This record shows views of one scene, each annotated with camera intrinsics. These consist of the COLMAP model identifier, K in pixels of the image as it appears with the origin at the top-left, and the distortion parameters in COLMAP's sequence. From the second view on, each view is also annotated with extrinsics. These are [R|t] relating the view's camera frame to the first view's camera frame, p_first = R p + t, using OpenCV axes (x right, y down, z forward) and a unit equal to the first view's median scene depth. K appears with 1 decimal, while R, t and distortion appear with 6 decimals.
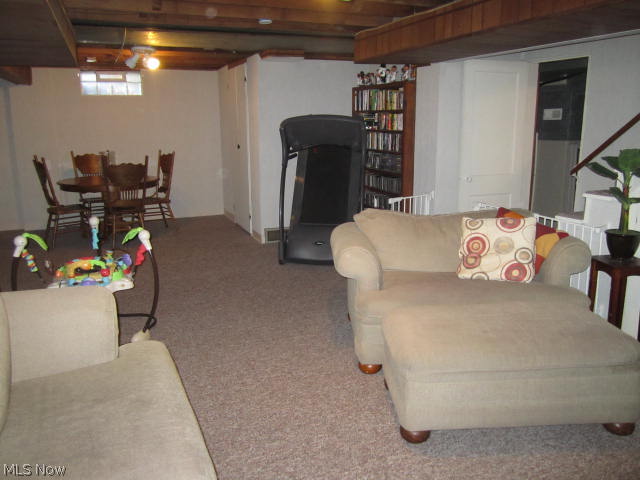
lens RADIAL K [[527.7, 0, 320.0], [0, 527.7, 240.0], [0, 0, 1]] dist [-0.062683, 0.019062]
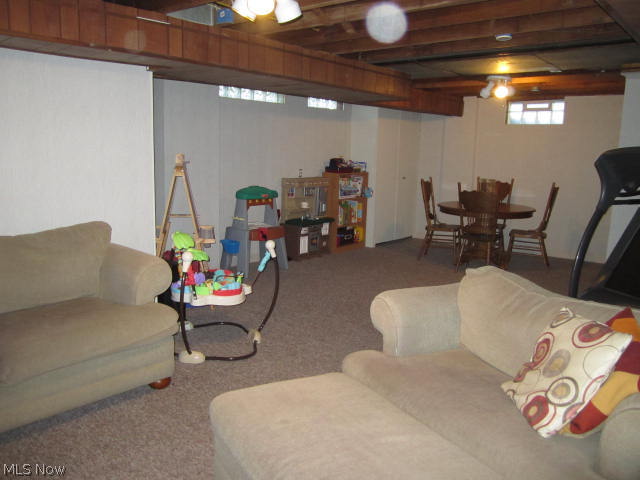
lens RADIAL K [[527.7, 0, 320.0], [0, 527.7, 240.0], [0, 0, 1]] dist [-0.062683, 0.019062]
pose [[0.455961, 0.162971, -0.874951, 0.376221], [-0.211713, 0.974733, 0.071227, -0.057814], [0.864452, 0.152762, 0.478944, 0.247623]]
